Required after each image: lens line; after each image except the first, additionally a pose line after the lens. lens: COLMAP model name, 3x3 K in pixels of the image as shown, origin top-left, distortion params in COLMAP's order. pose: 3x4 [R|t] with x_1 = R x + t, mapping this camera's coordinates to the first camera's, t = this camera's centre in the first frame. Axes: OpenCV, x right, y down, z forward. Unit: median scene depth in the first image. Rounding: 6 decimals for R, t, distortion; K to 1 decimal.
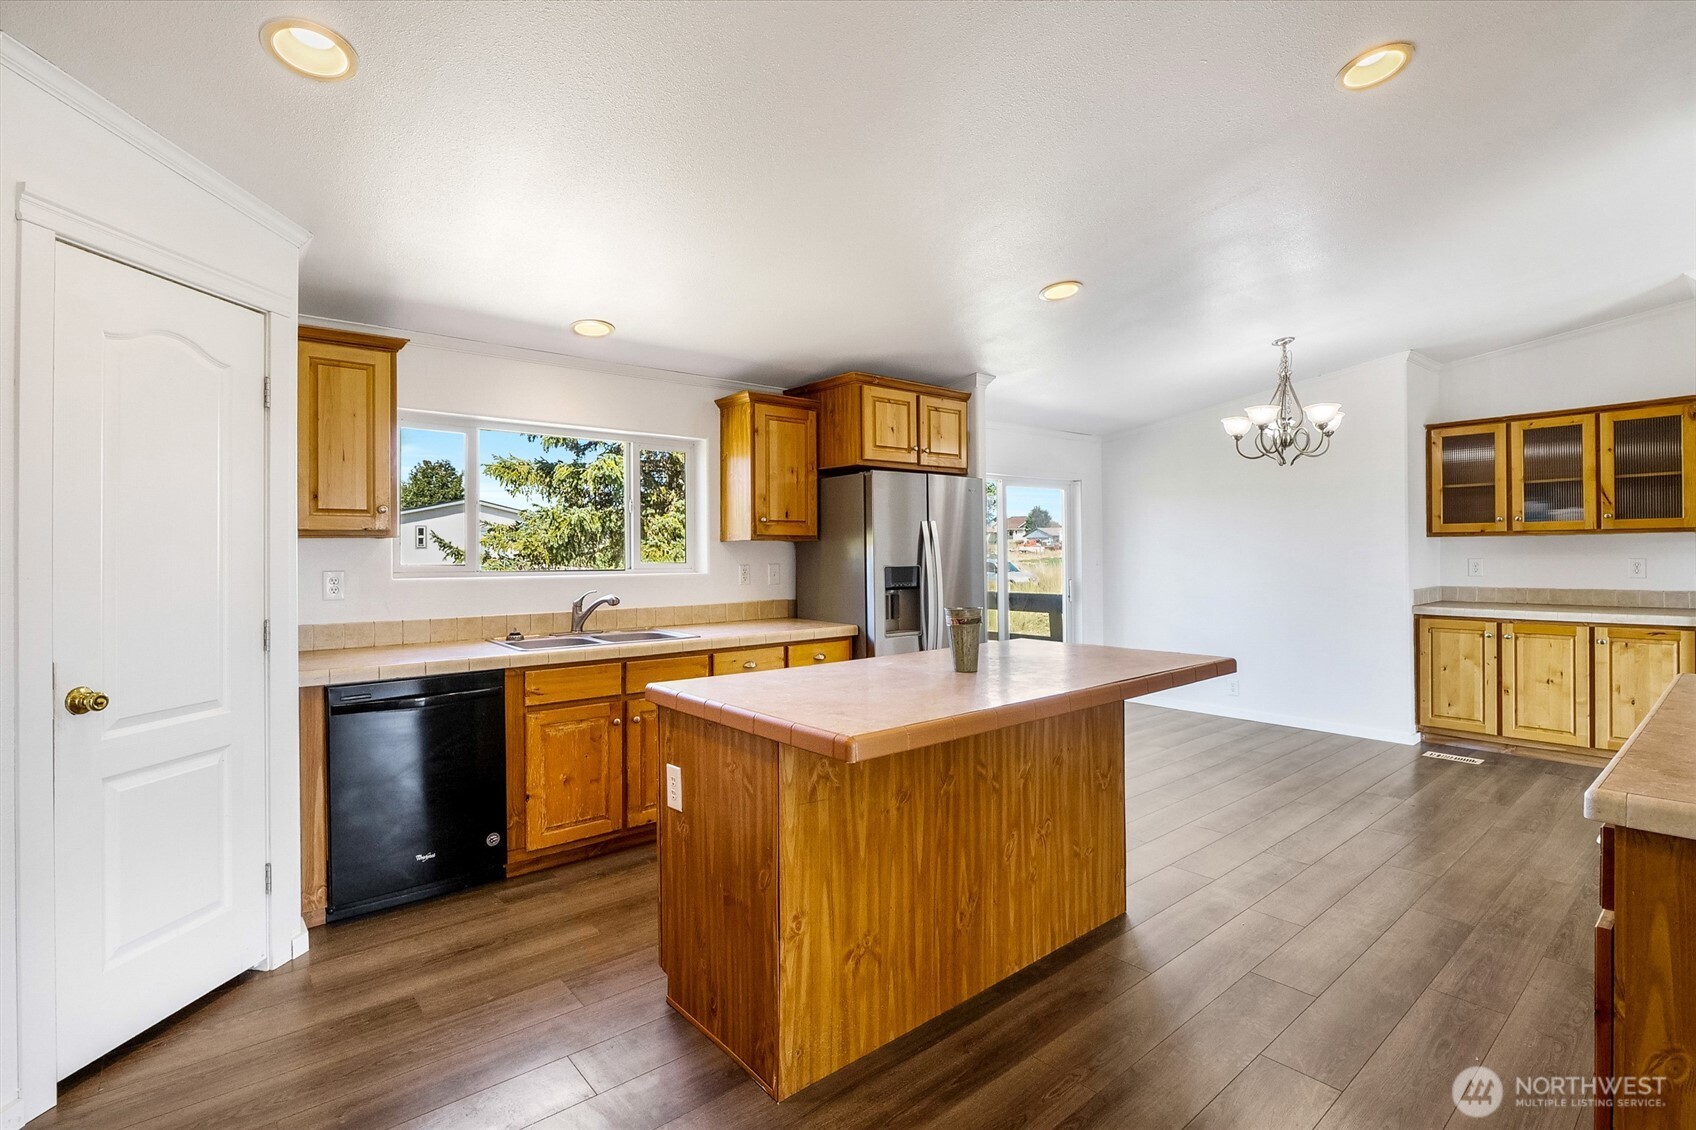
lens RADIAL K [[809.7, 0, 848.0], [0, 809.7, 565.0], [0, 0, 1]] dist [0.001555, 0.000166]
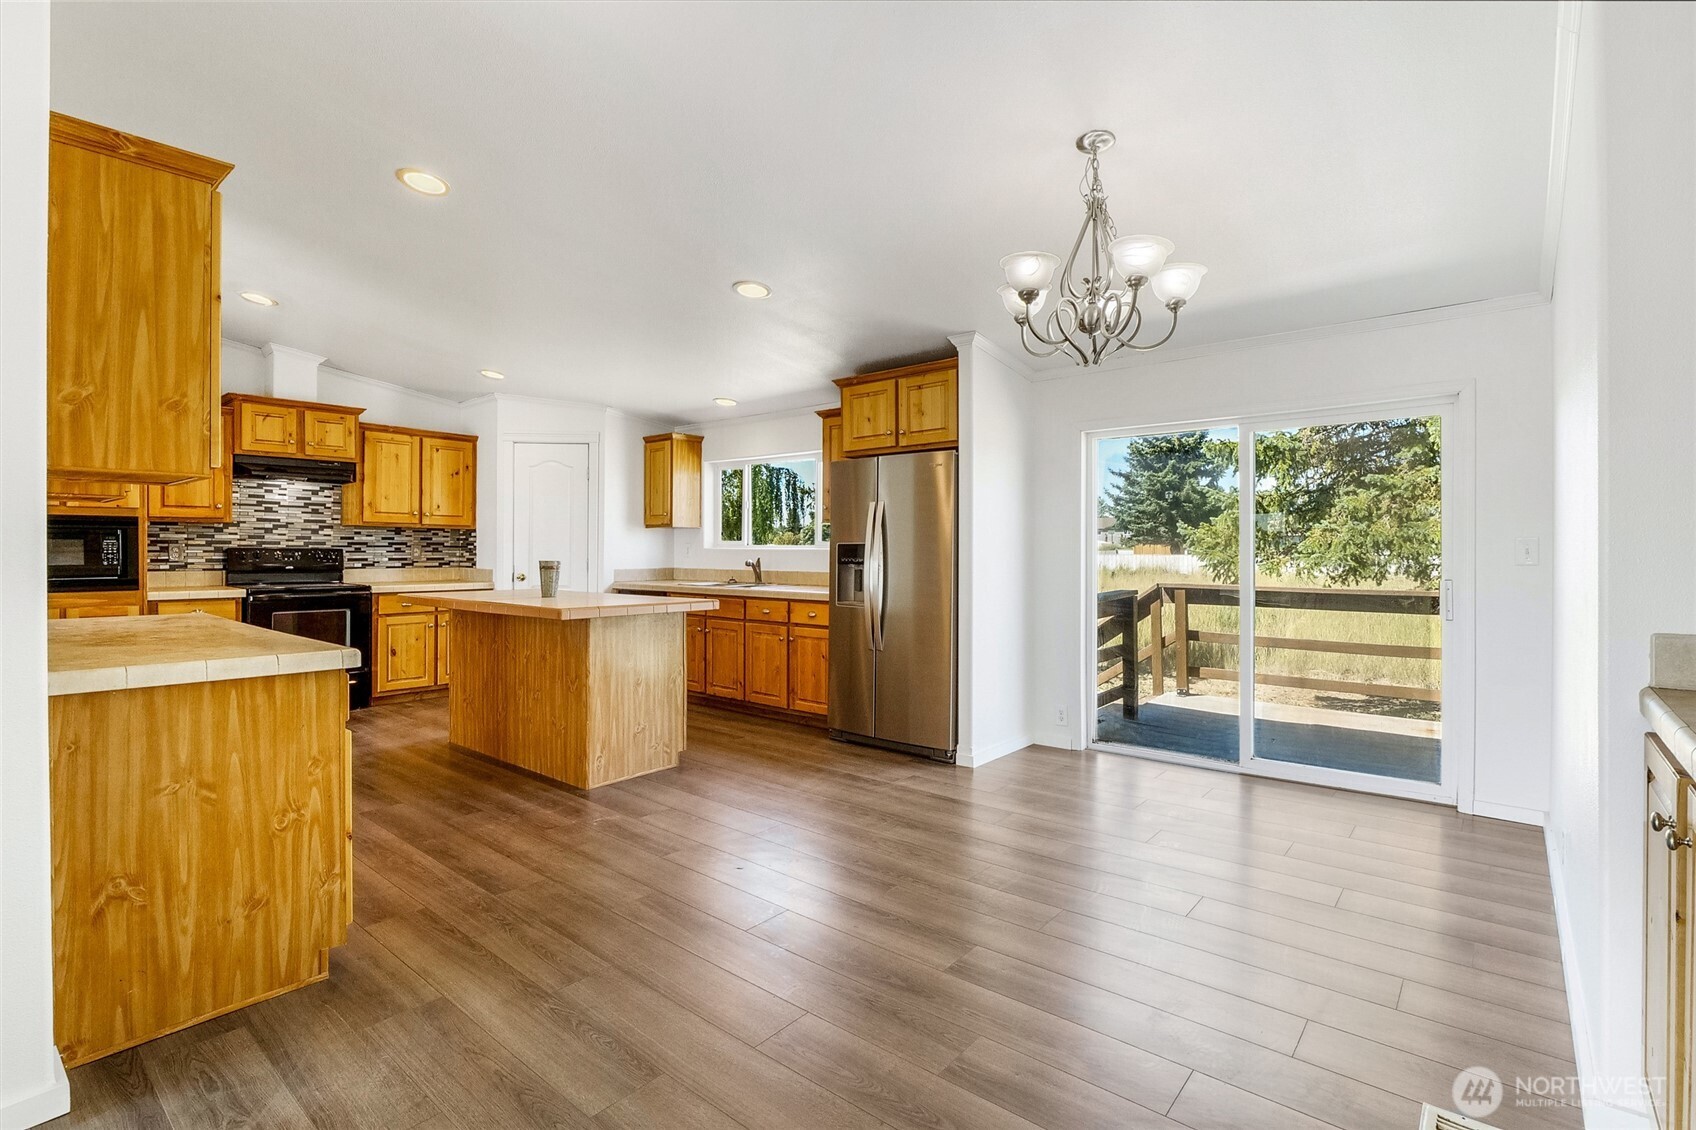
lens RADIAL K [[799.1, 0, 825.4], [0, 799.1, 559.5], [0, 0, 1]] dist [0.000314, -0.000216]
pose [[0.127524, 0.014985, -0.991722, 1.357861], [-0.017431, 0.999765, 0.012865, 0.012500], [0.991682, 0.015646, 0.127755, 0.964731]]
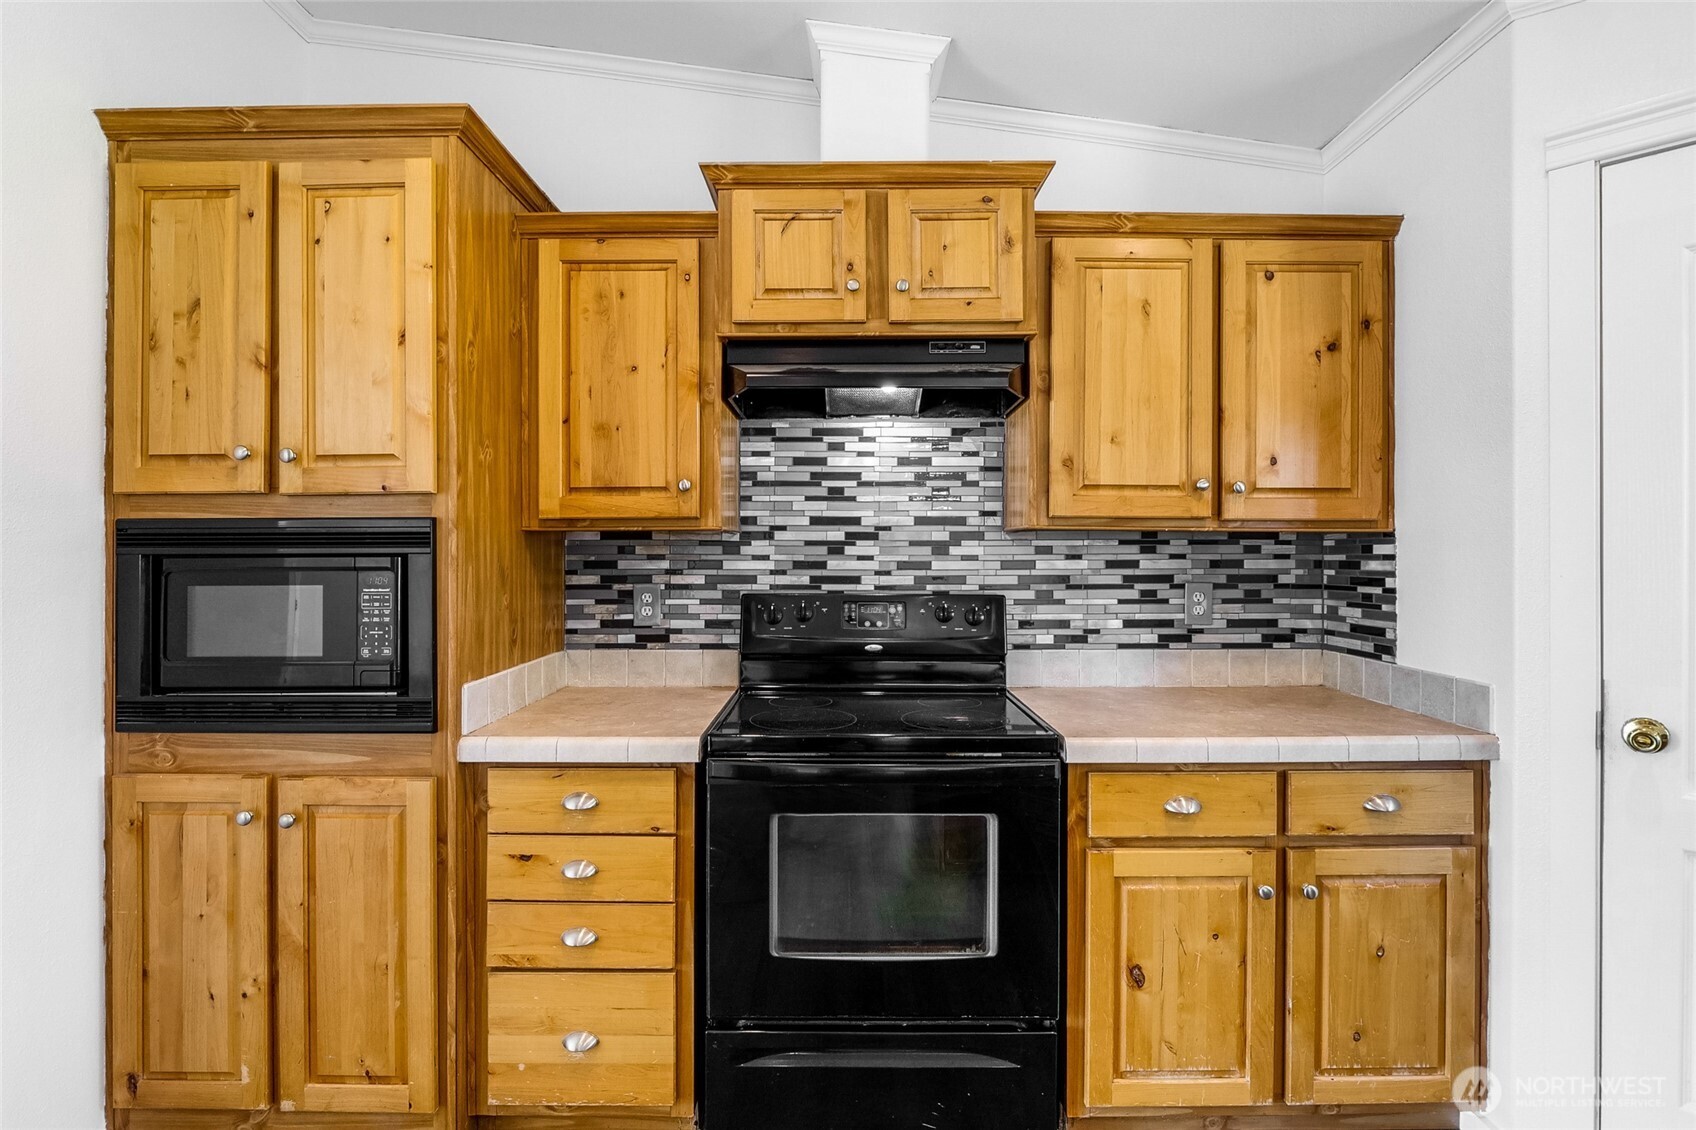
lens RADIAL K [[794.5, 0, 840.7], [0, 794.5, 543.4], [0, 0, 1]] dist [-0.015243, -0.000180]
pose [[-0.666057, -0.007487, -0.745863, 0.077100], [-0.008466, 0.999961, -0.002477, -0.007515], [0.745853, 0.004664, -0.666094, 0.474233]]
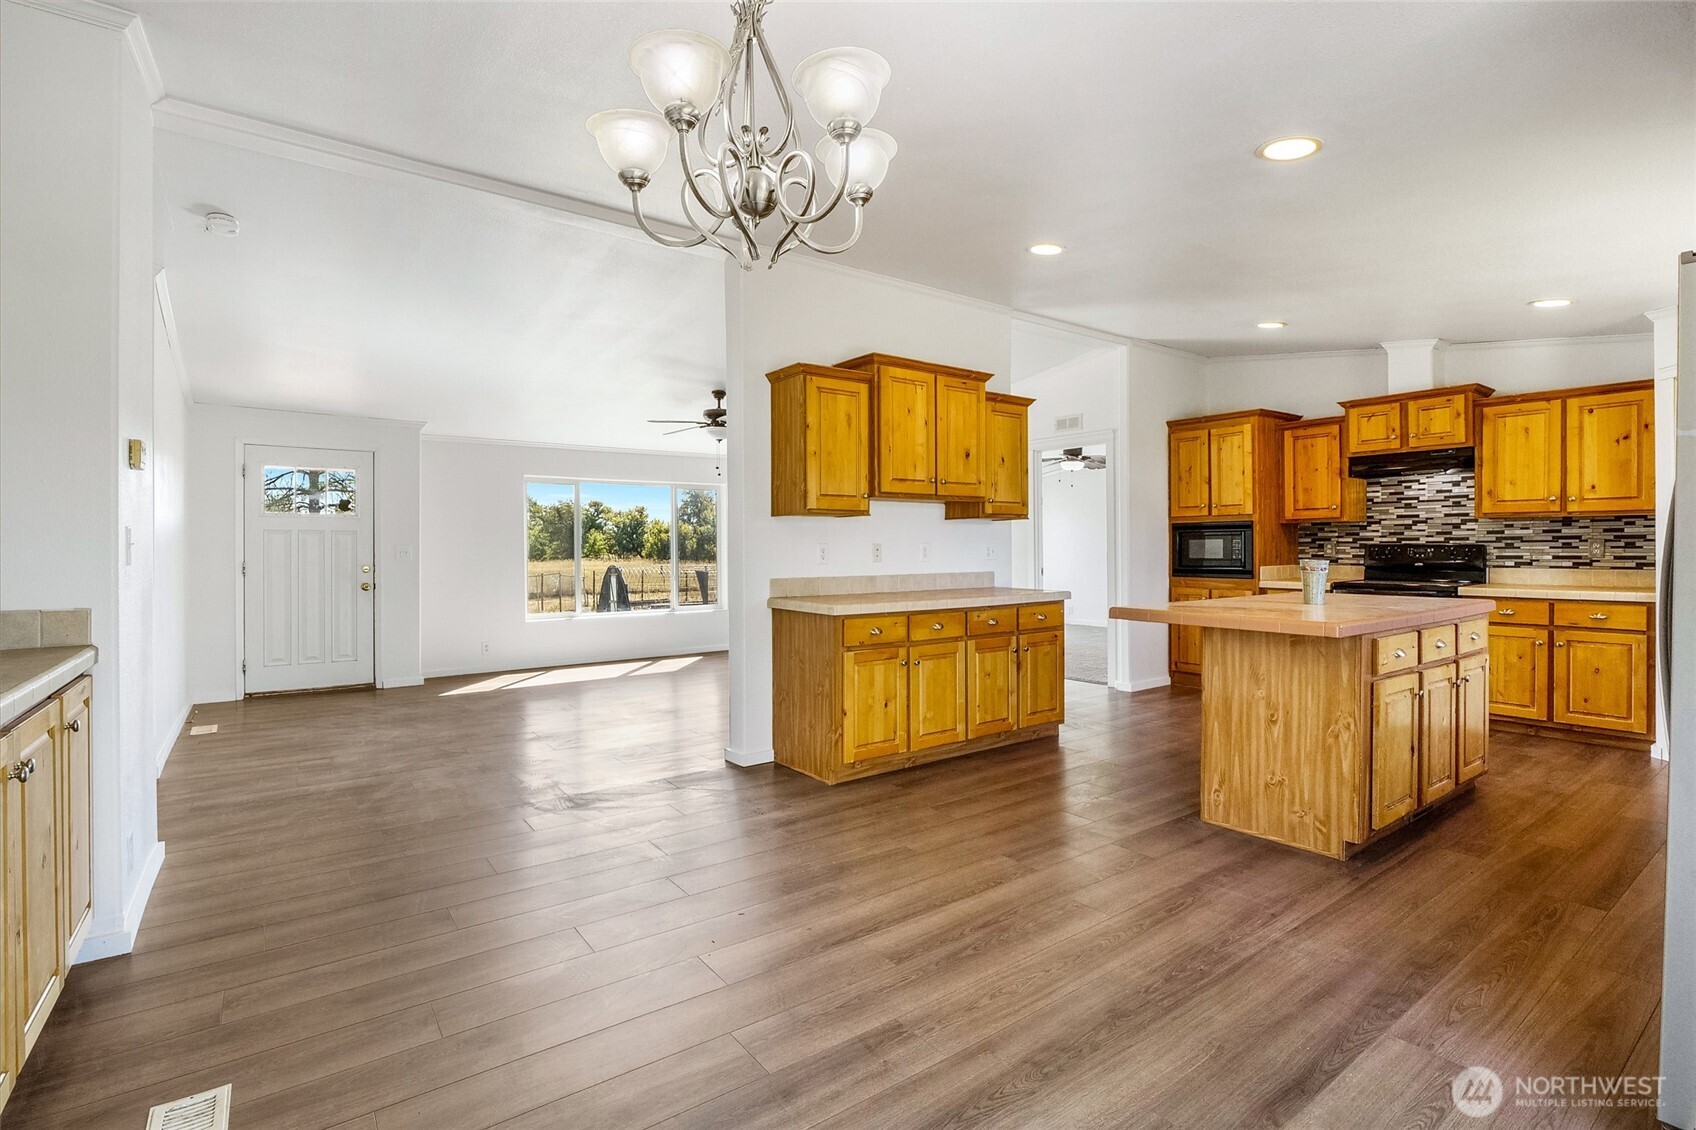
lens RADIAL K [[790.6, 0, 847.5], [0, 790.6, 558.5], [0, 0, 1]] dist [-0.014324, -0.000297]
pose [[-0.994923, 0.006327, 0.100439, 0.578789], [0.009291, 0.999534, 0.029076, 0.001863], [-0.100208, 0.029861, -0.994518, 1.742137]]
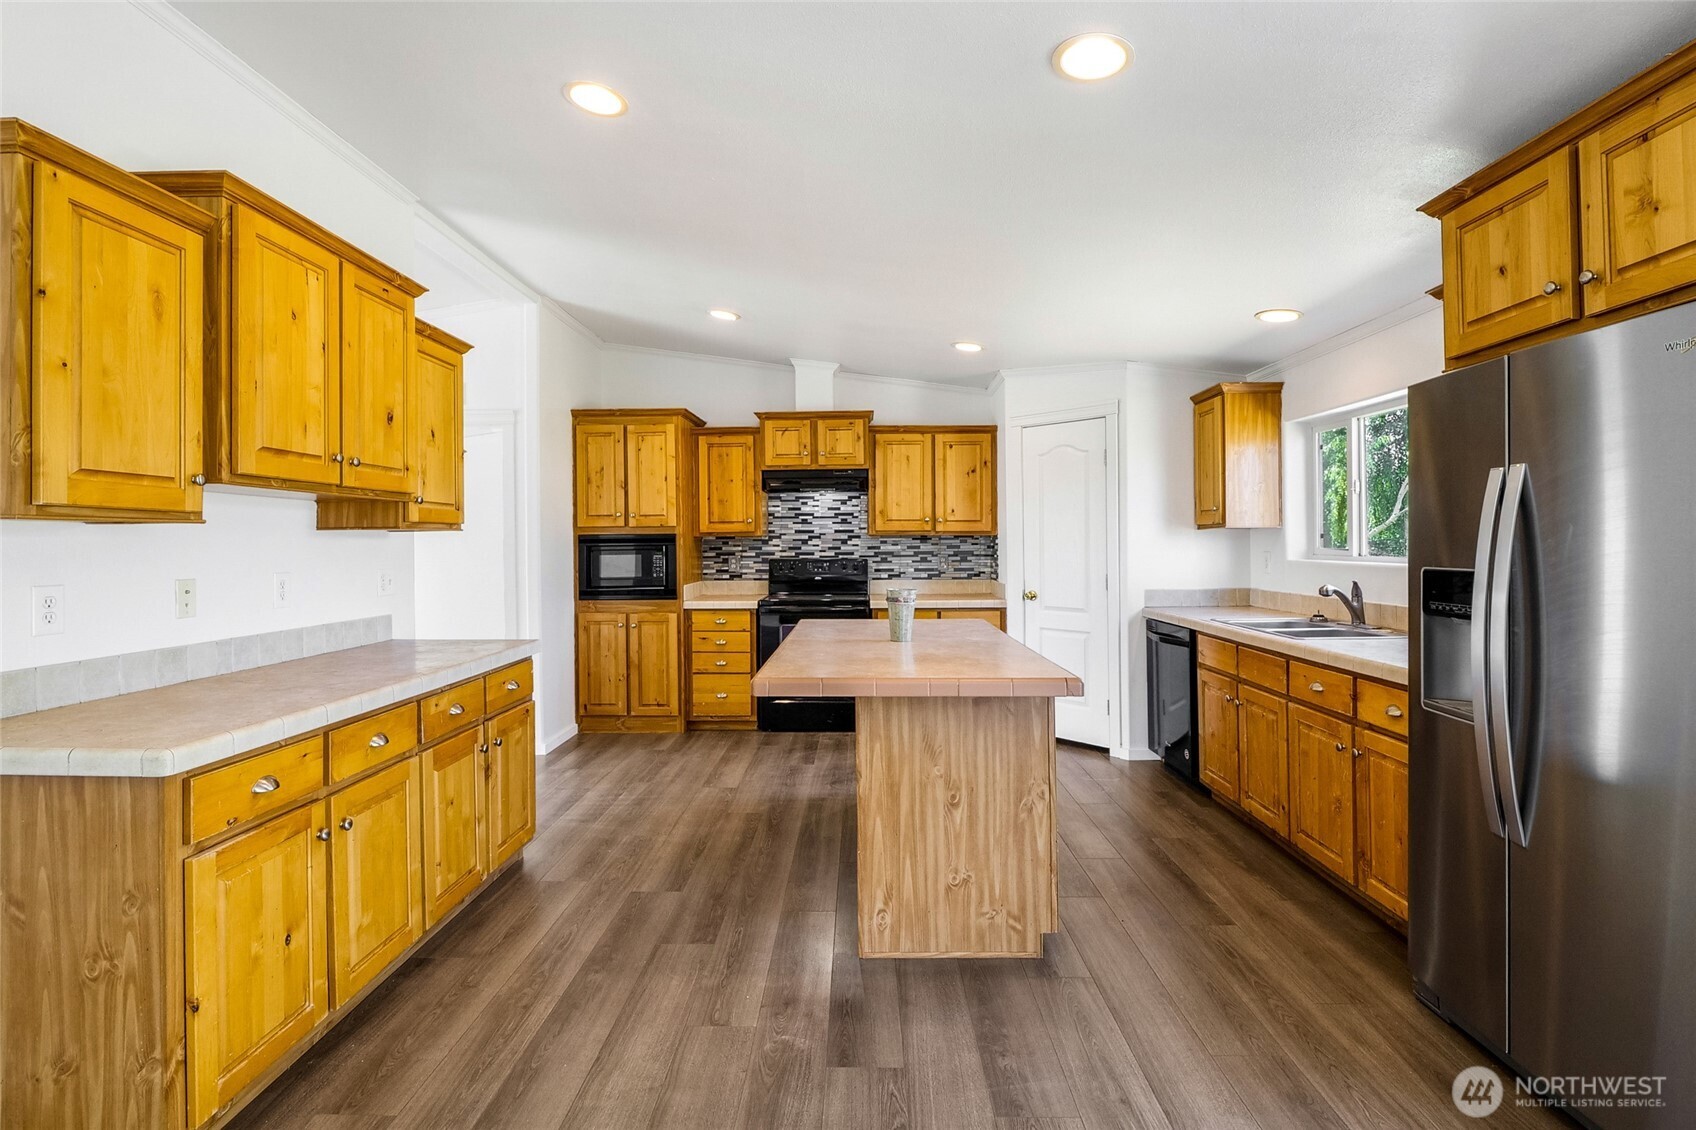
lens RADIAL K [[794.5, 0, 840.7], [0, 794.5, 543.4], [0, 0, 1]] dist [-0.015243, -0.000180]
pose [[-0.685784, 0.006889, -0.727773, 0.760513], [-0.002062, 0.999933, 0.011409, -0.021050], [0.727802, 0.009325, -0.685723, 1.238482]]
